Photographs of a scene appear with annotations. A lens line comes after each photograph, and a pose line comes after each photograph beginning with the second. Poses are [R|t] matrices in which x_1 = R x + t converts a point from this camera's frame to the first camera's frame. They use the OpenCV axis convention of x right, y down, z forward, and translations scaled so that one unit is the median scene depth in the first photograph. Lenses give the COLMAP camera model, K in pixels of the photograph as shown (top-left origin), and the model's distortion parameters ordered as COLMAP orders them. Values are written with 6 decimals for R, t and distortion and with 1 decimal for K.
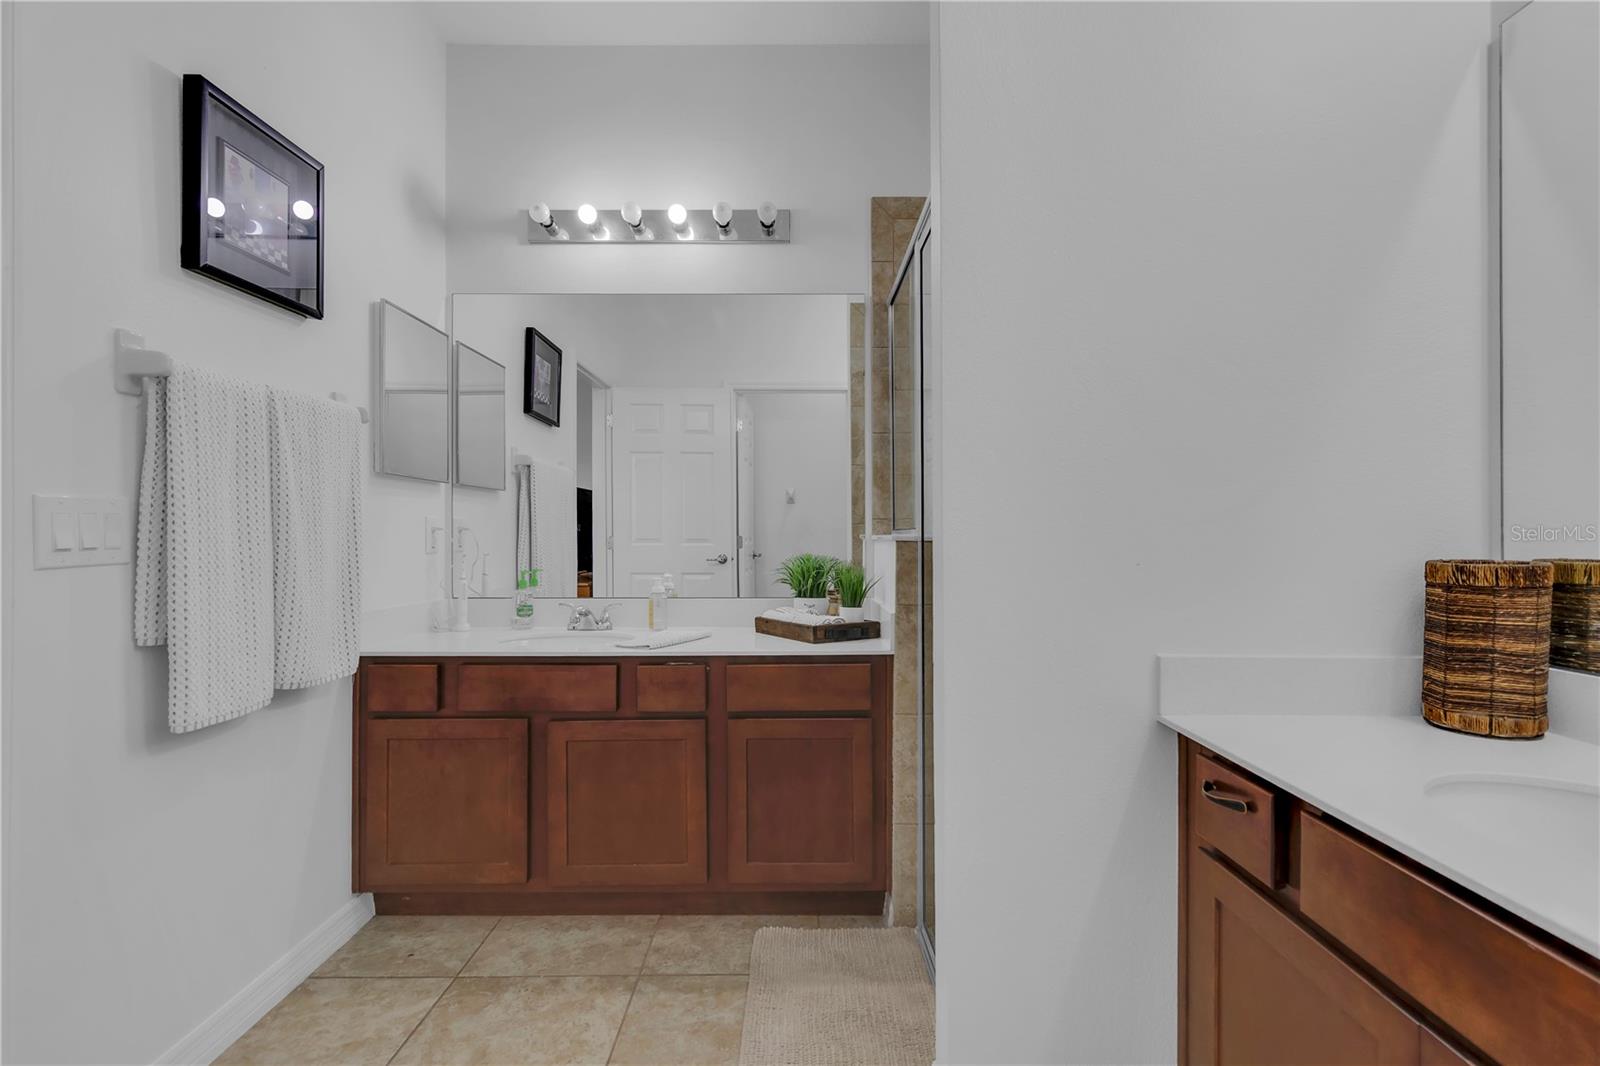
lens RADIAL K [[733.7, 0, 803.7], [0, 733.7, 535.6], [0, 0, 1]] dist [-0.002087, -0.000366]
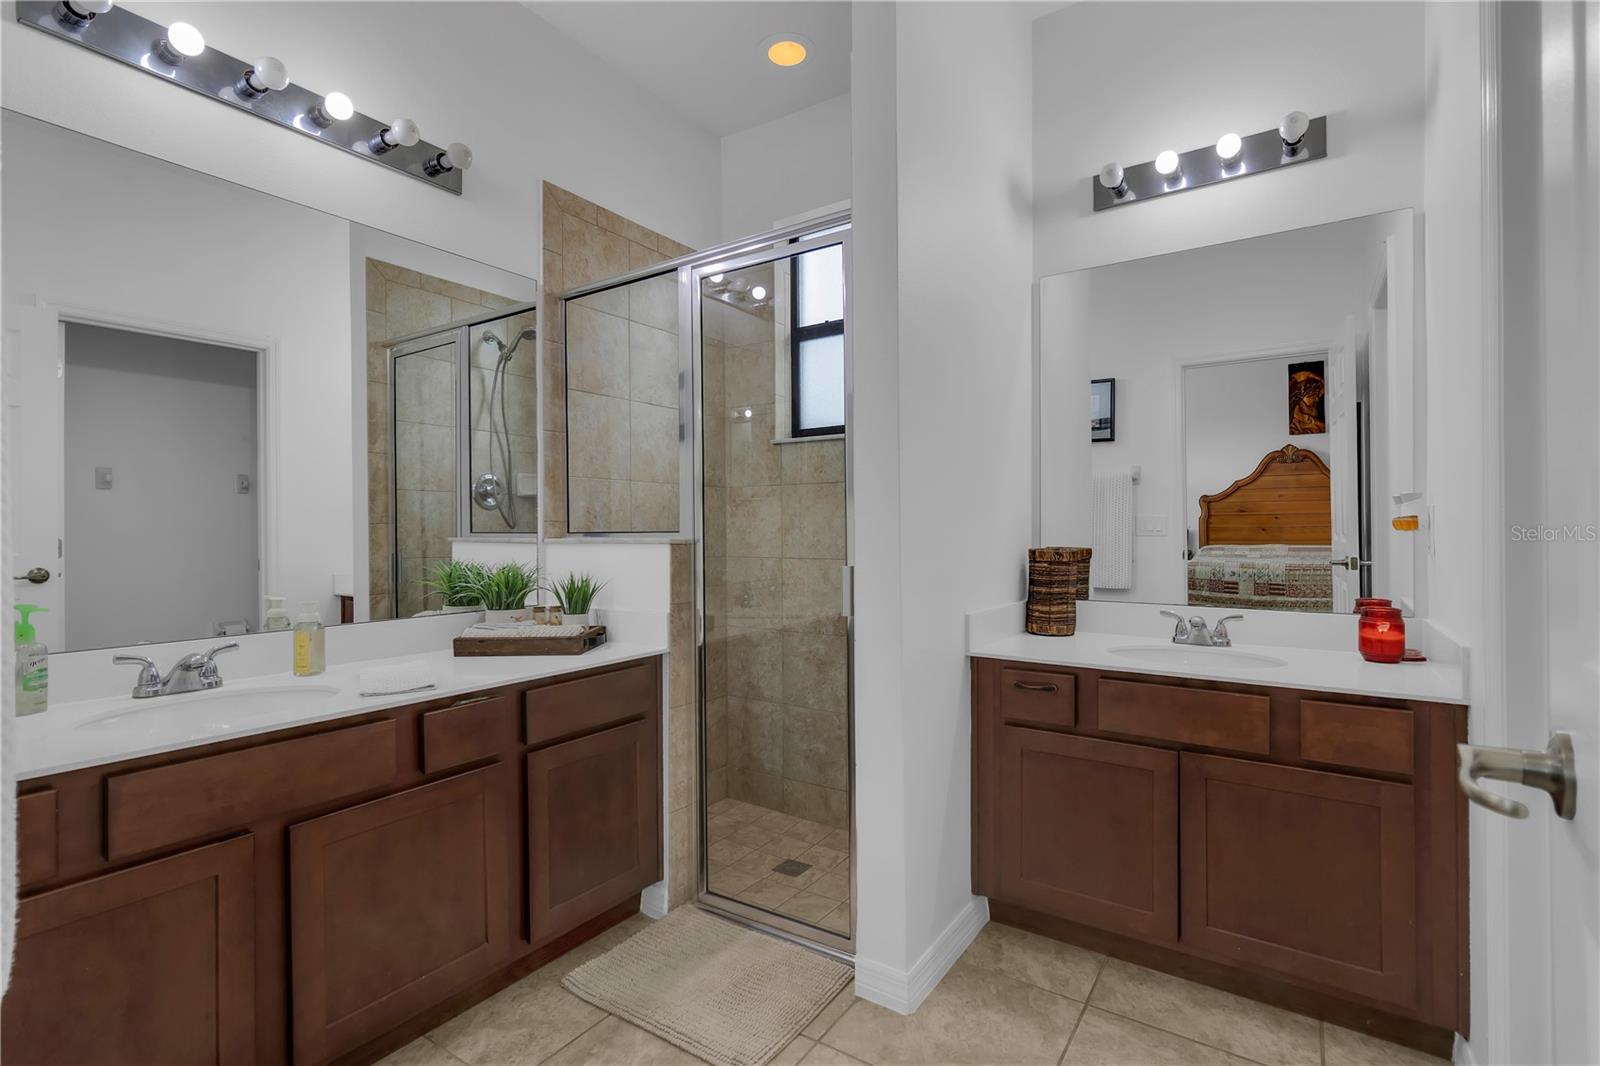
lens RADIAL K [[733.7, 0, 801.1], [0, 733.7, 528.2], [0, 0, 1]] dist [-0.002087, -0.000366]
pose [[0.569552, -0.000194, 0.821955, -0.634129], [0.005310, 0.999980, -0.003444, -0.010383], [-0.821938, 0.006326, 0.569542, 0.245577]]
